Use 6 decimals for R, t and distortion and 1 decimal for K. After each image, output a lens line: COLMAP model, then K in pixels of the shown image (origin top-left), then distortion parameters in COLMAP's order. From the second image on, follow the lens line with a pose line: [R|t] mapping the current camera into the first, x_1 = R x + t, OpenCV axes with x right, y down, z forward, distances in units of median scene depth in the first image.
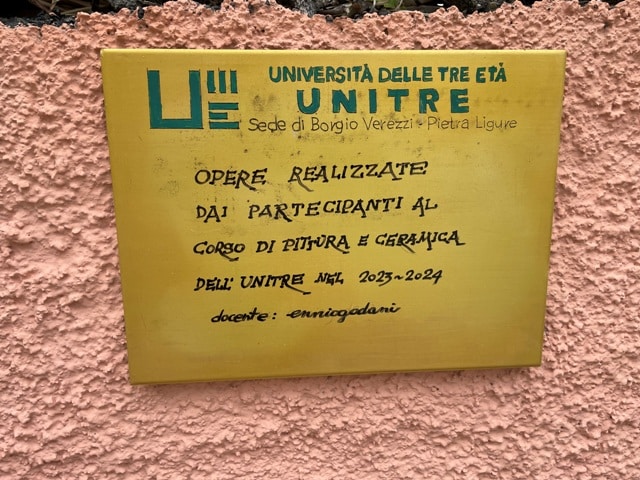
lens RADIAL K [[482.5, 0, 317.8], [0, 482.5, 234.3], [0, 0, 1]] dist [0.091229, -0.122485]
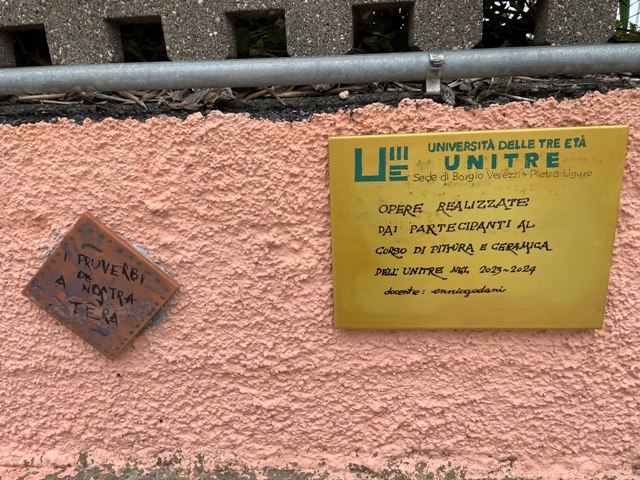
lens RADIAL K [[482.5, 0, 317.8], [0, 482.5, 234.3], [0, 0, 1]] dist [0.091229, -0.122485]
pose [[0.988832, 0.011926, -0.148560, -0.202328], [0.003185, 0.994875, 0.101065, -0.189433], [0.149004, -0.100409, 0.983726, -0.629864]]
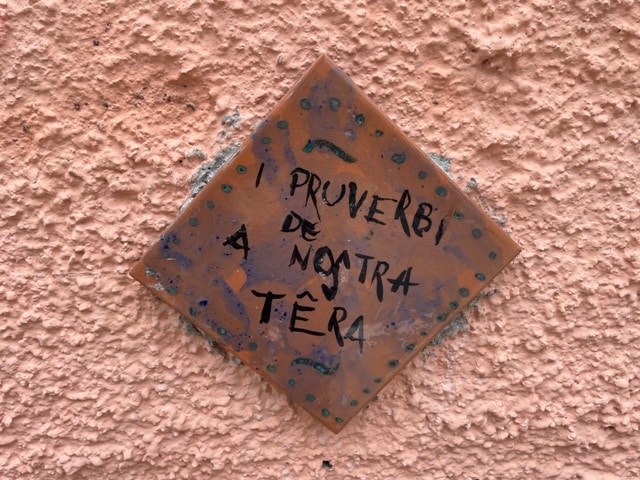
lens RADIAL K [[482.5, 0, 317.8], [0, 482.5, 234.3], [0, 0, 1]] dist [0.091229, -0.122485]
pose [[0.999552, -0.013183, -0.026888, -1.272231], [0.014447, 0.998773, 0.047378, 0.121642], [0.026230, -0.047745, 0.998515, 0.282286]]
